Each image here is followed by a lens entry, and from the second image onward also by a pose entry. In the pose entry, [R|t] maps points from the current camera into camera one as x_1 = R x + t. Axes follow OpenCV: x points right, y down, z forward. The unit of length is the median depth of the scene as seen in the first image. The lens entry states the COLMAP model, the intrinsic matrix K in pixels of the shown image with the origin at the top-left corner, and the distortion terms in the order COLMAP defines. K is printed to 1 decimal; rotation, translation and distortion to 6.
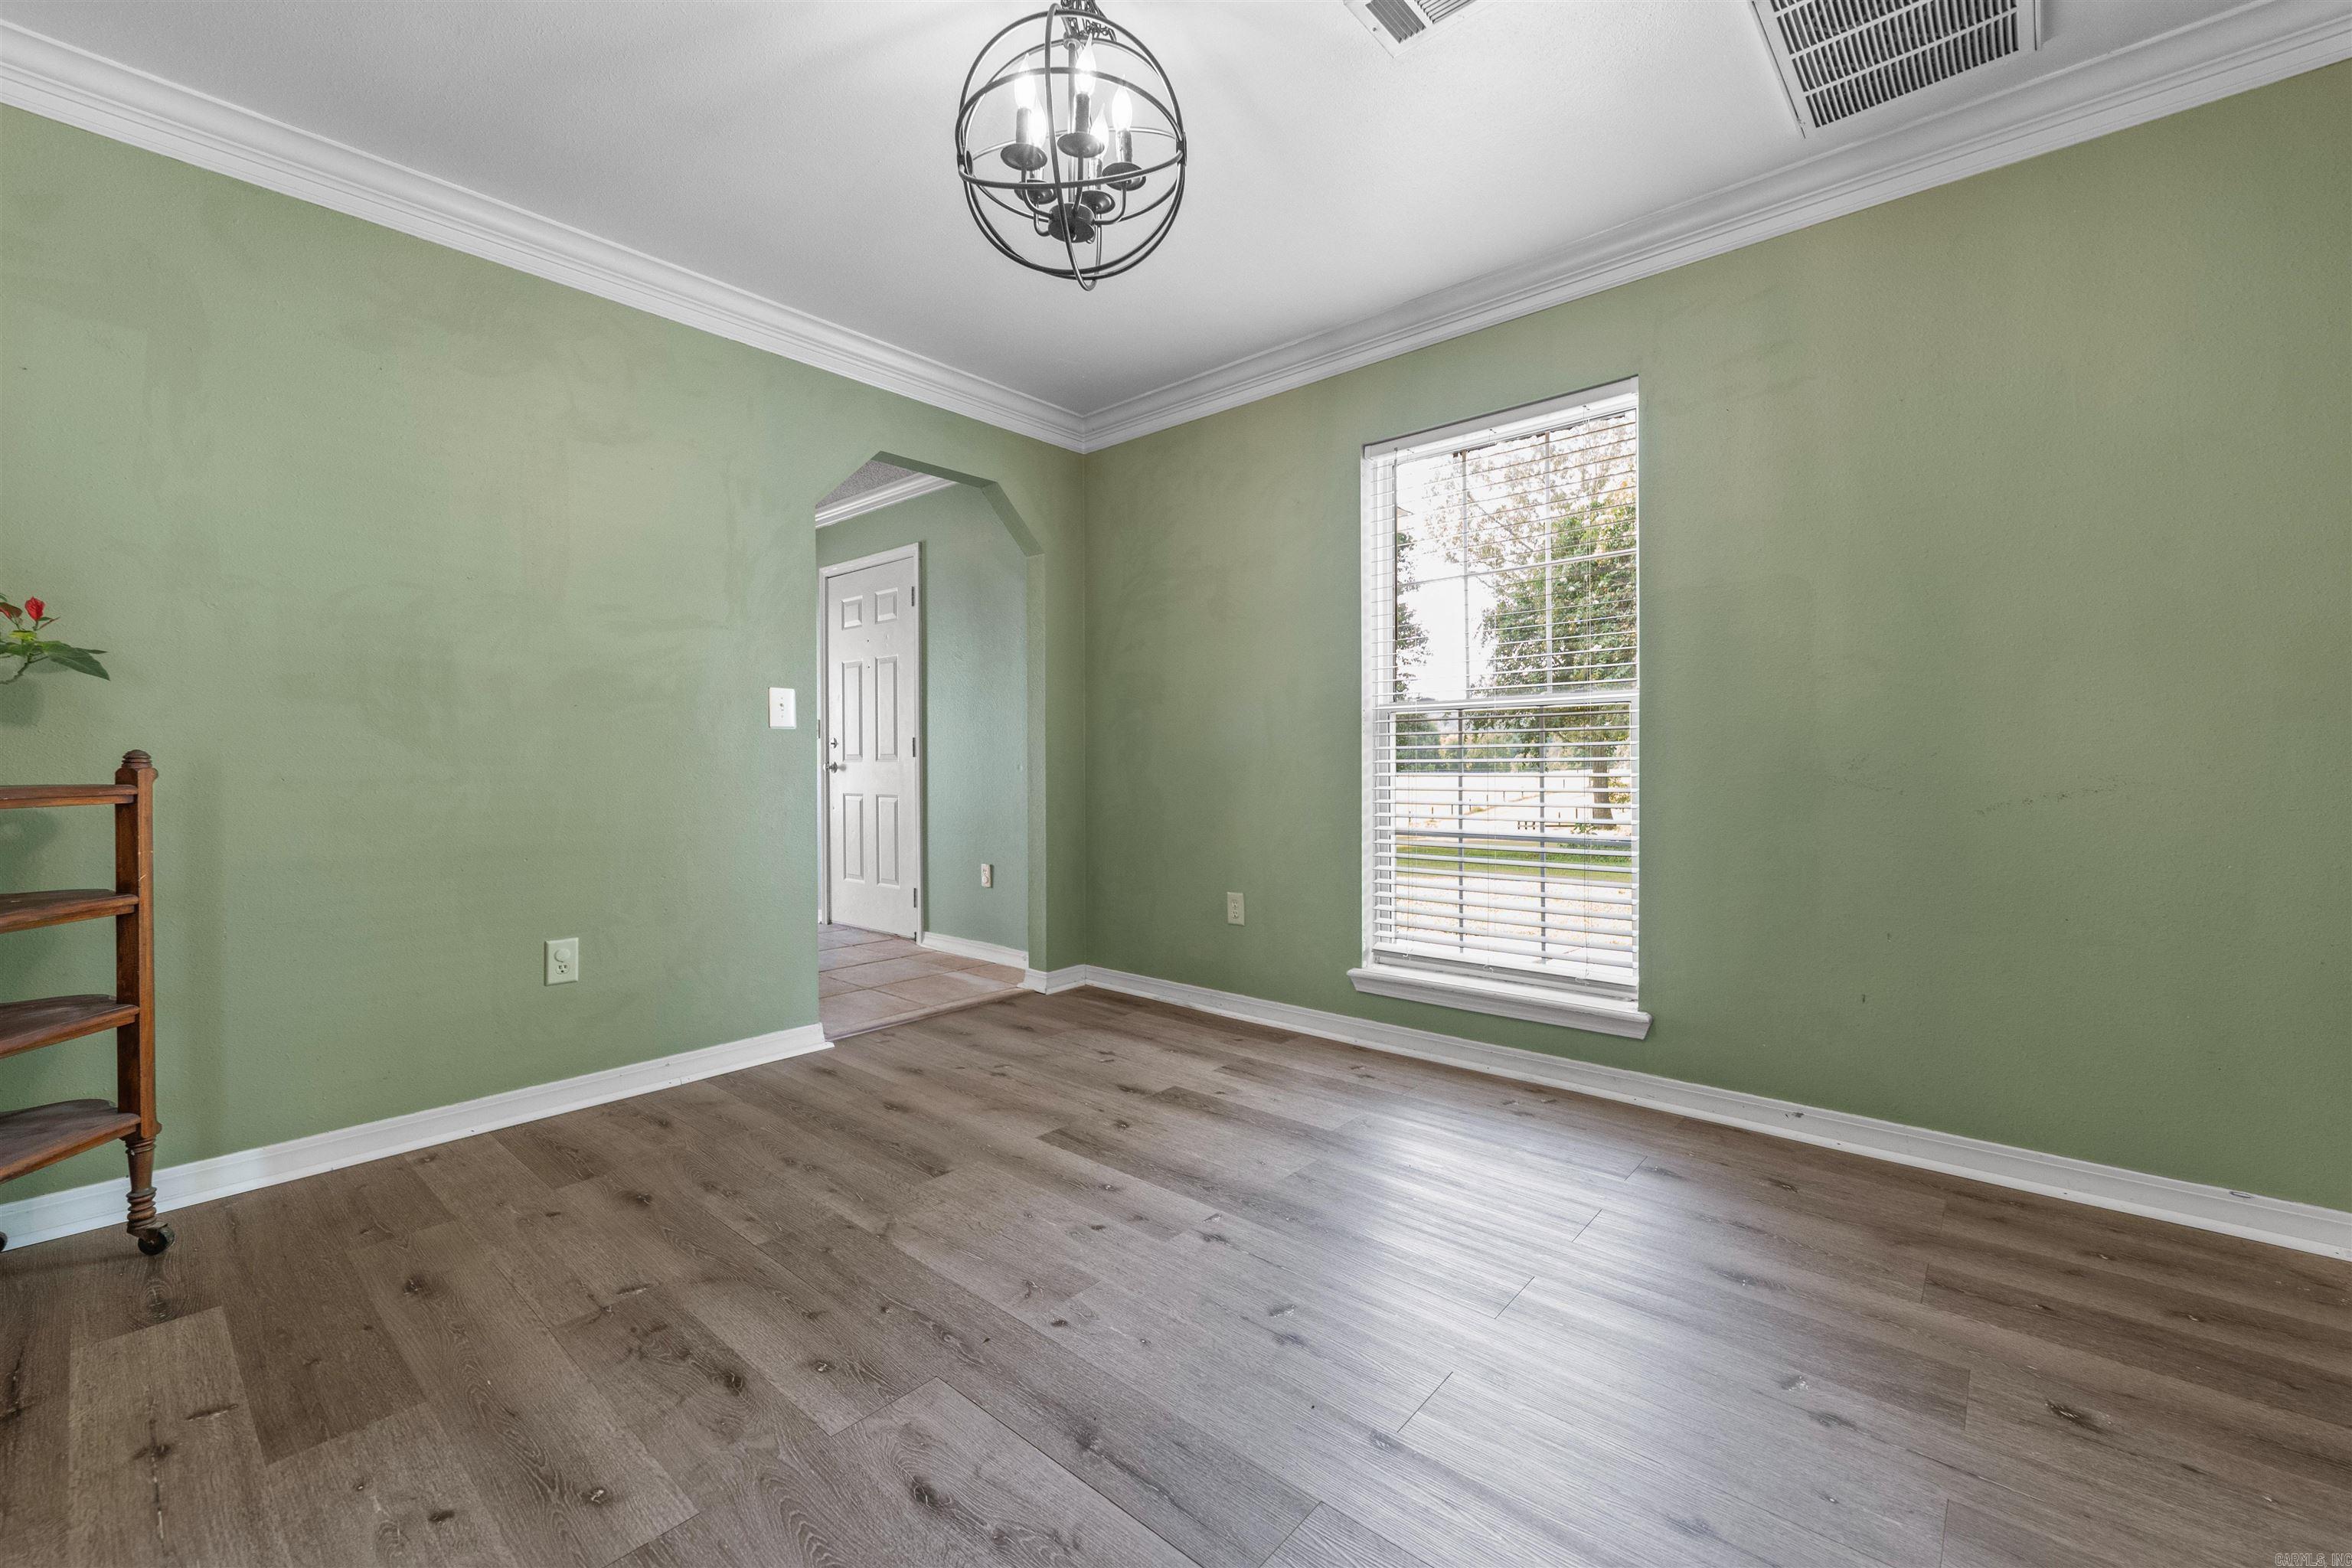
lens RADIAL K [[958.4, 0, 1171.1], [0, 958.4, 763.6], [0, 0, 1]] dist [0.000626, -0.000417]
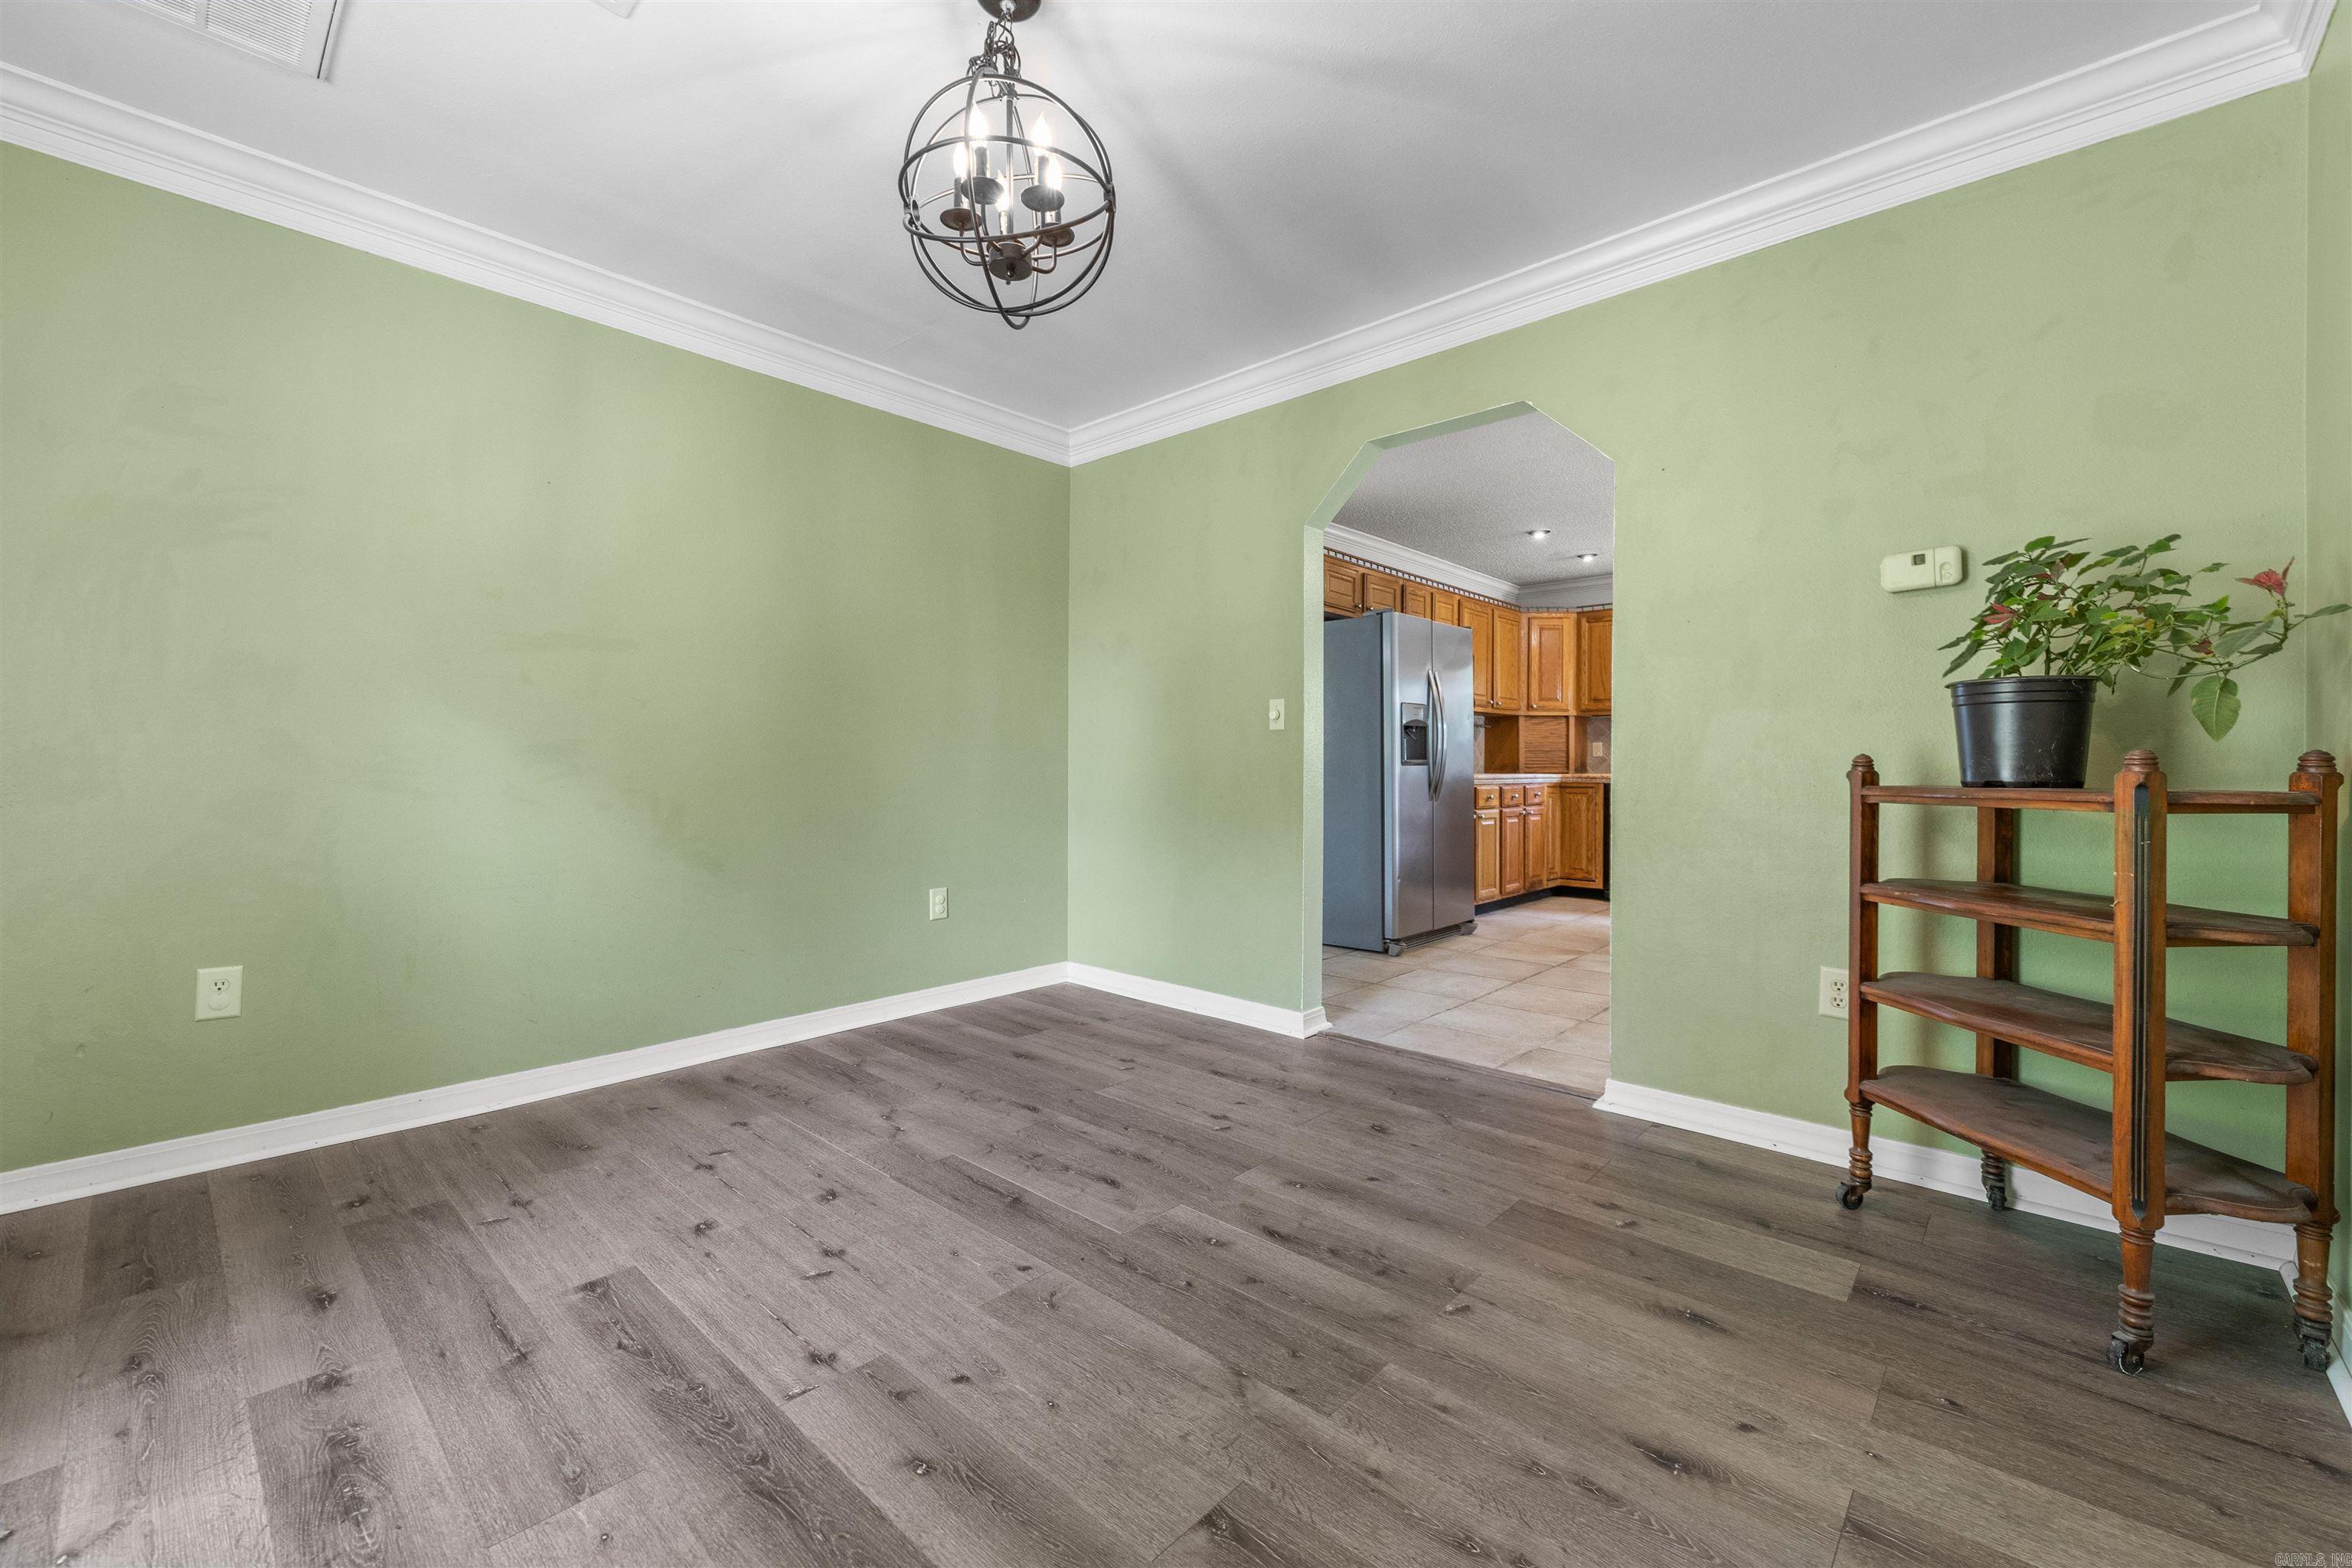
lens RADIAL K [[942.9, 0, 1176.1], [0, 942.9, 814.0], [0, 0, 1]] dist [0.003186, -0.003897]
pose [[-0.999880, -0.000371, 0.015497, -0.255188], [0.000455, 0.998579, 0.053284, -0.003131], [-0.015495, 0.053285, -0.998459, 1.701684]]
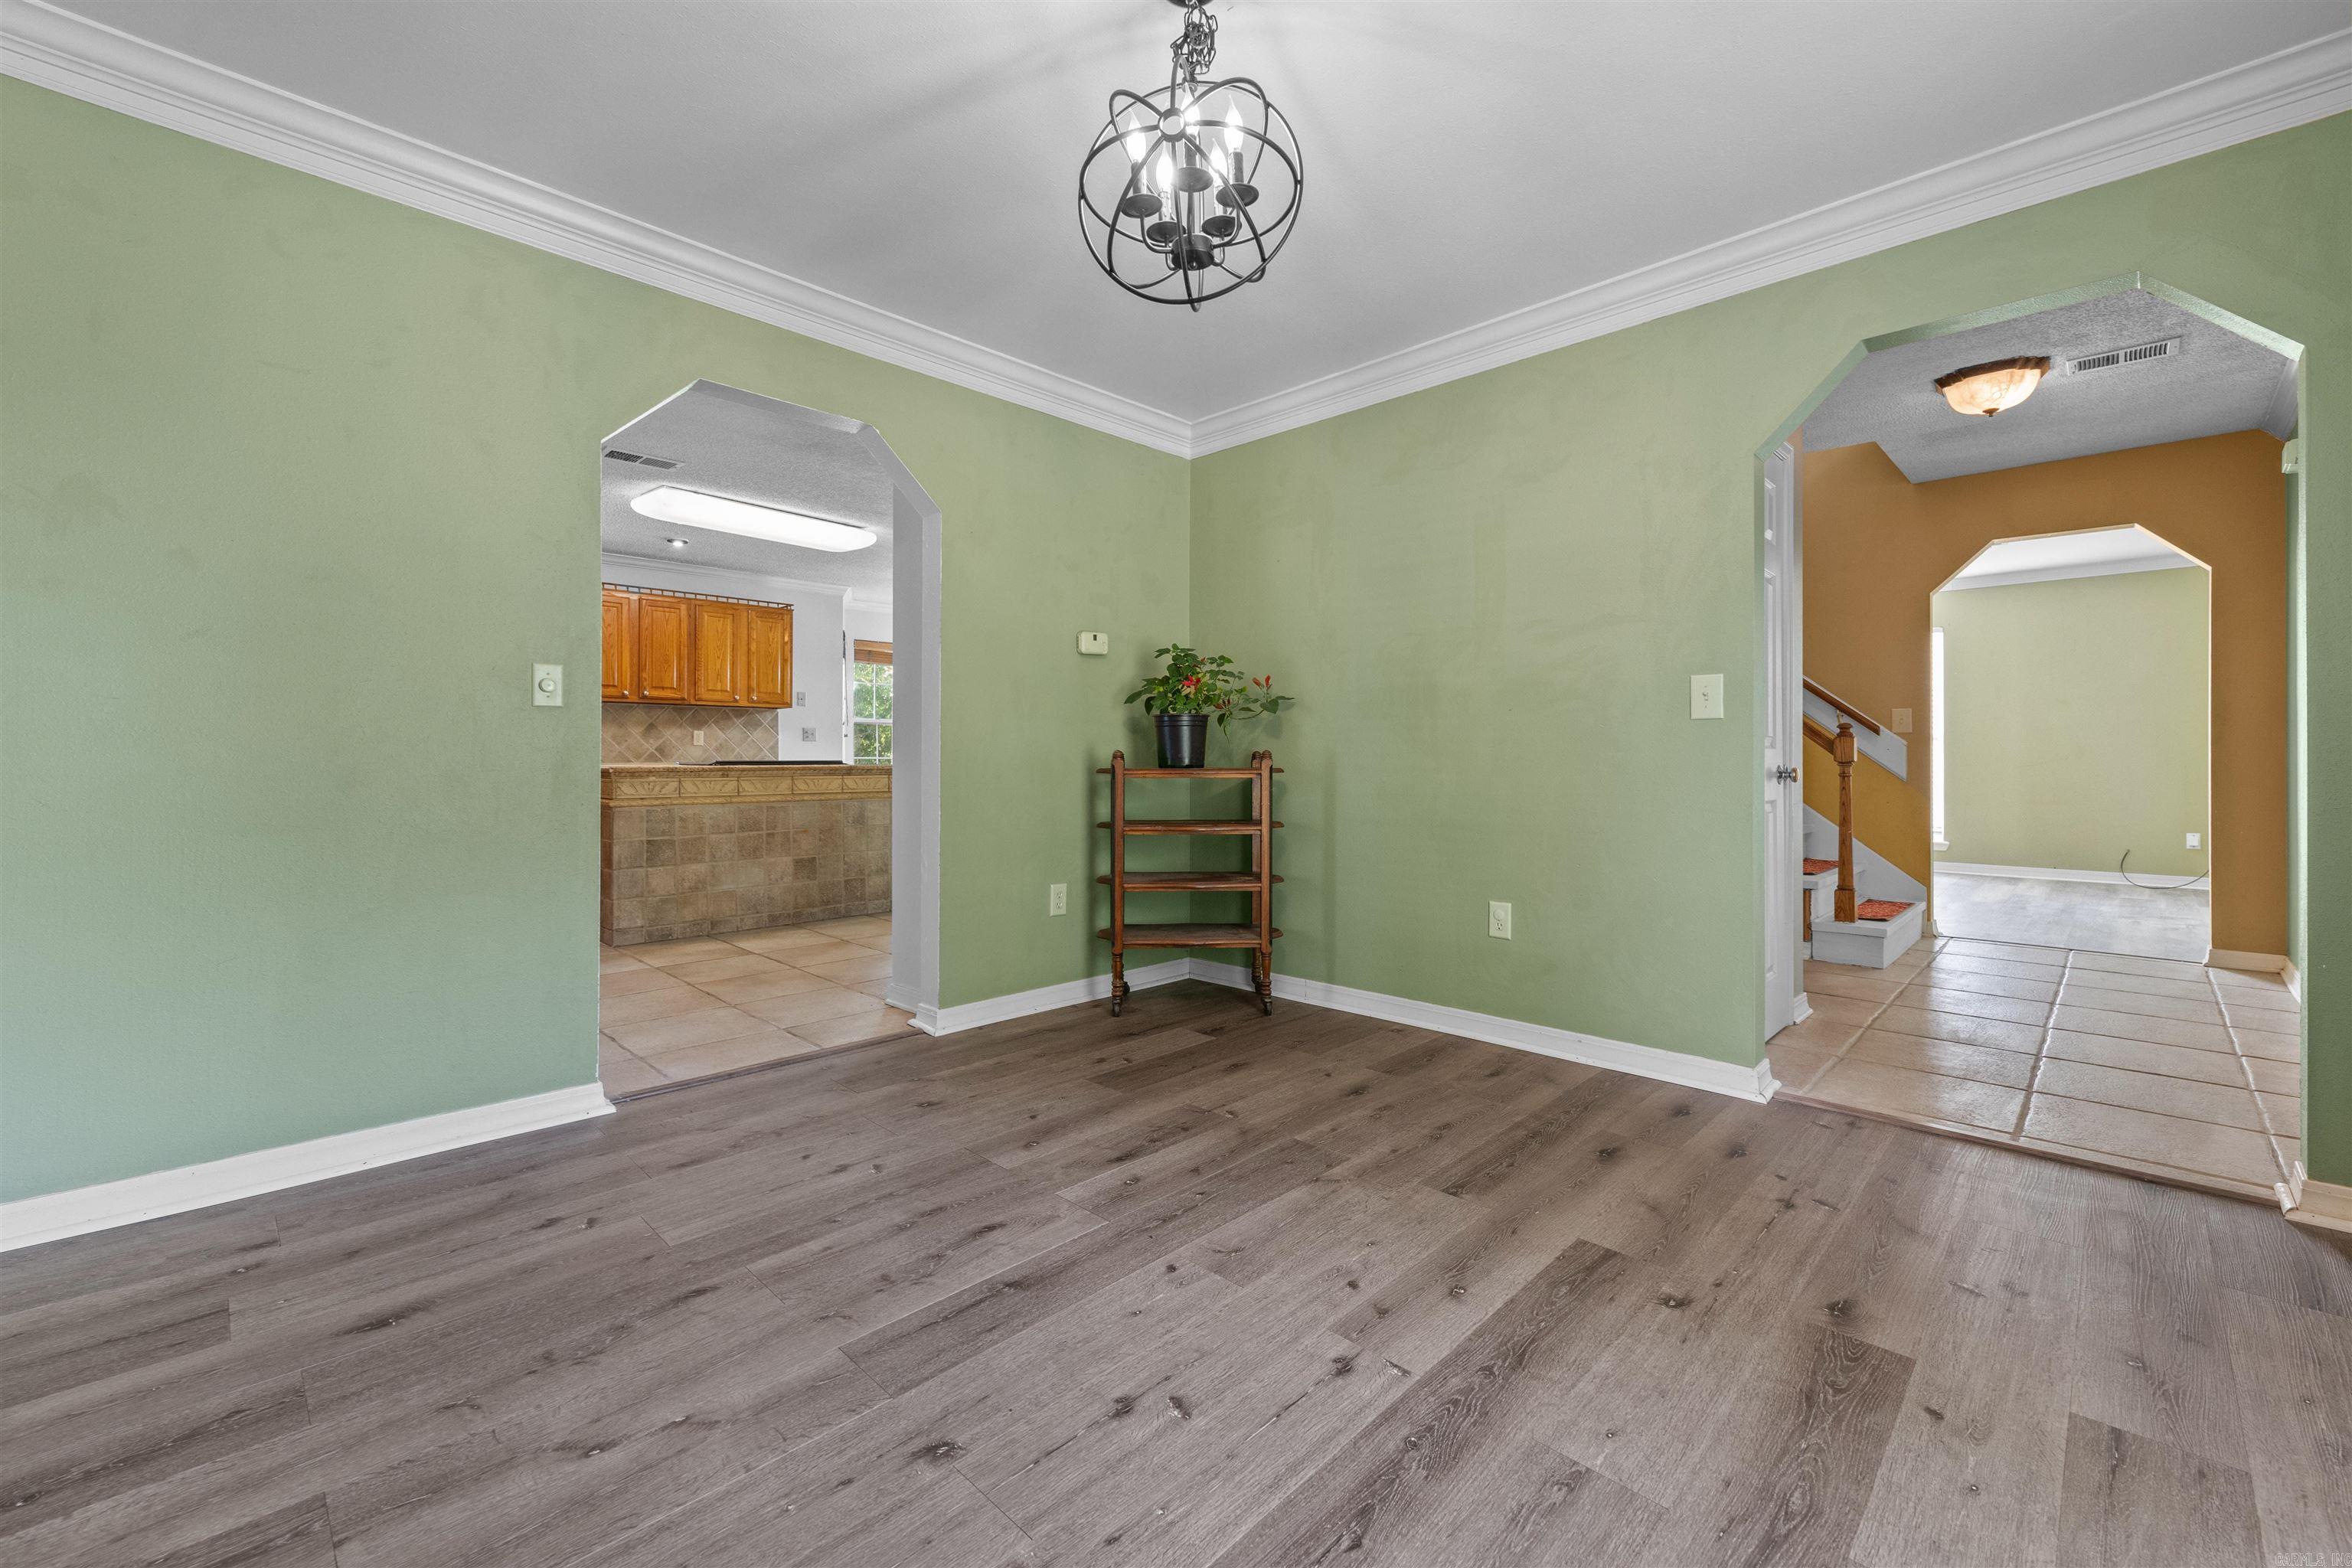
lens RADIAL K [[958.4, 0, 1171.1], [0, 958.4, 763.6], [0, 0, 1]] dist [0.000626, -0.000417]
pose [[-0.057929, 0.009400, -0.998276, 0.799720], [-0.002748, 0.999950, 0.009576, -0.002902], [0.998317, 0.003298, -0.057900, 0.873346]]
